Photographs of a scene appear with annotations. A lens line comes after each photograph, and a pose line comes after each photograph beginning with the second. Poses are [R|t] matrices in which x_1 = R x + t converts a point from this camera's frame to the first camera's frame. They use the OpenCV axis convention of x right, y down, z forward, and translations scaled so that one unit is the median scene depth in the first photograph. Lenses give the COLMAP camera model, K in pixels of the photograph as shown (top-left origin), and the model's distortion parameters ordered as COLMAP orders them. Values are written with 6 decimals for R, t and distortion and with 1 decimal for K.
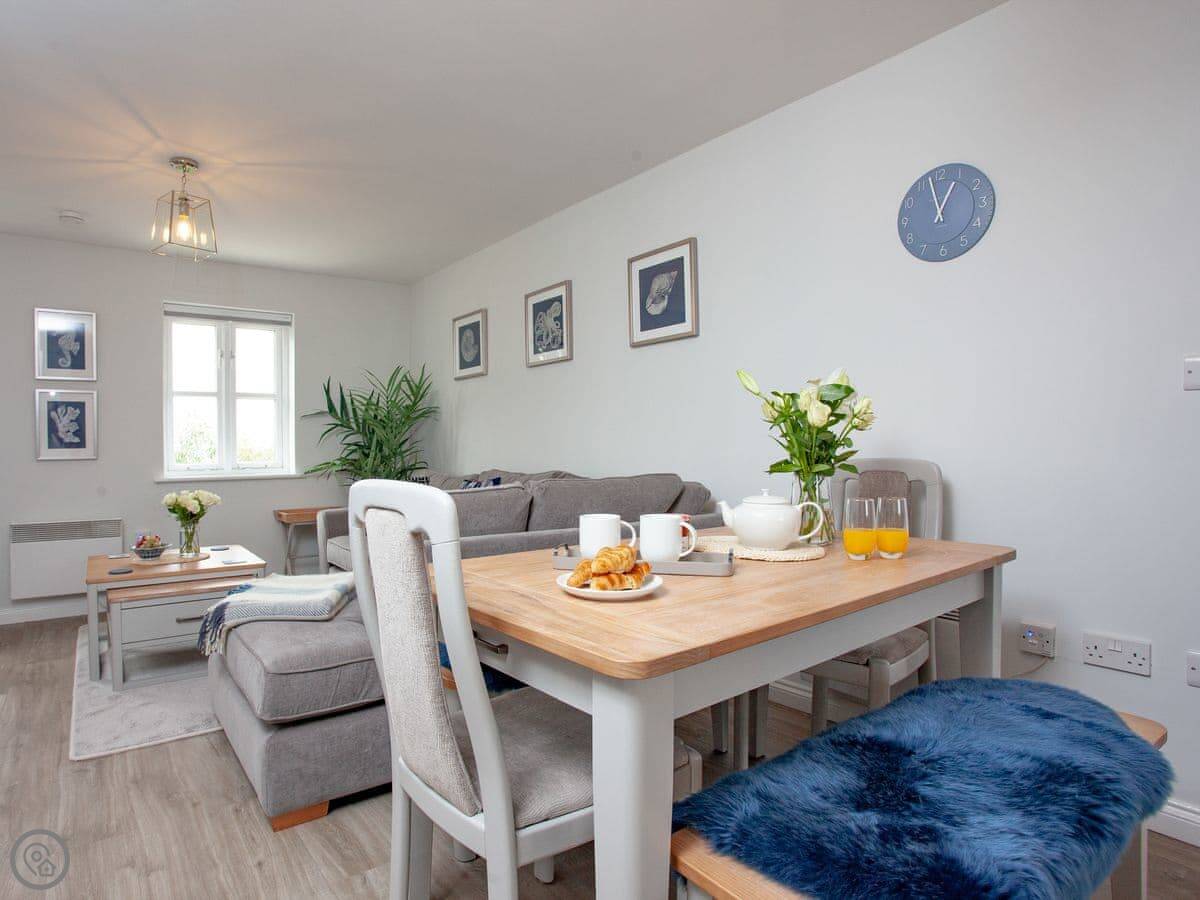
lens RADIAL K [[727.9, 0, 592.7], [0, 727.9, 452.7], [0, 0, 1]] dist [-0.039091, 0.011275]
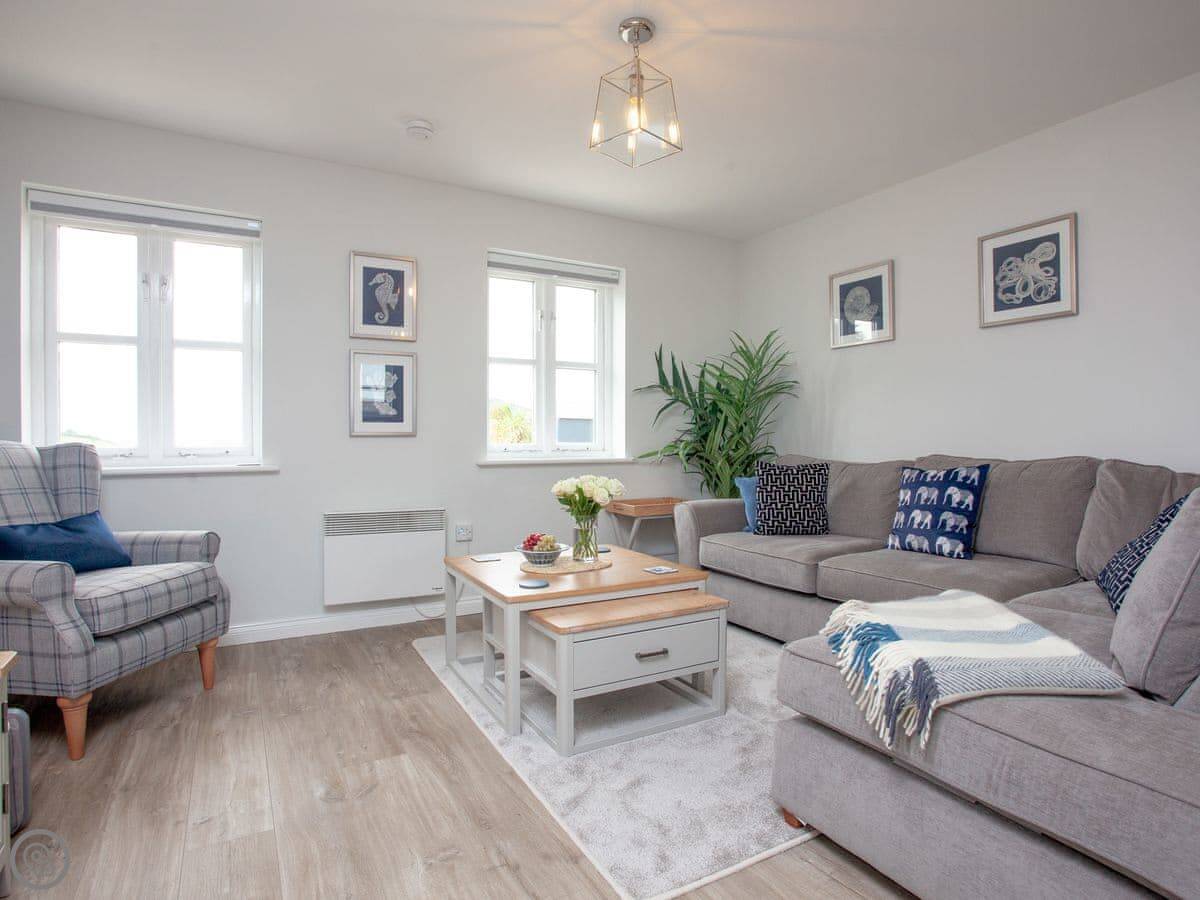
lens RADIAL K [[641.8, 0, 606.1], [0, 641.8, 448.4], [0, 0, 1]] dist [-0.028784, 0.009646]
pose [[0.999389, 0.015058, -0.031545, -0.492759], [-0.015028, 0.999886, 0.001182, 0.021029], [0.031559, -0.000707, 0.999502, 0.296841]]
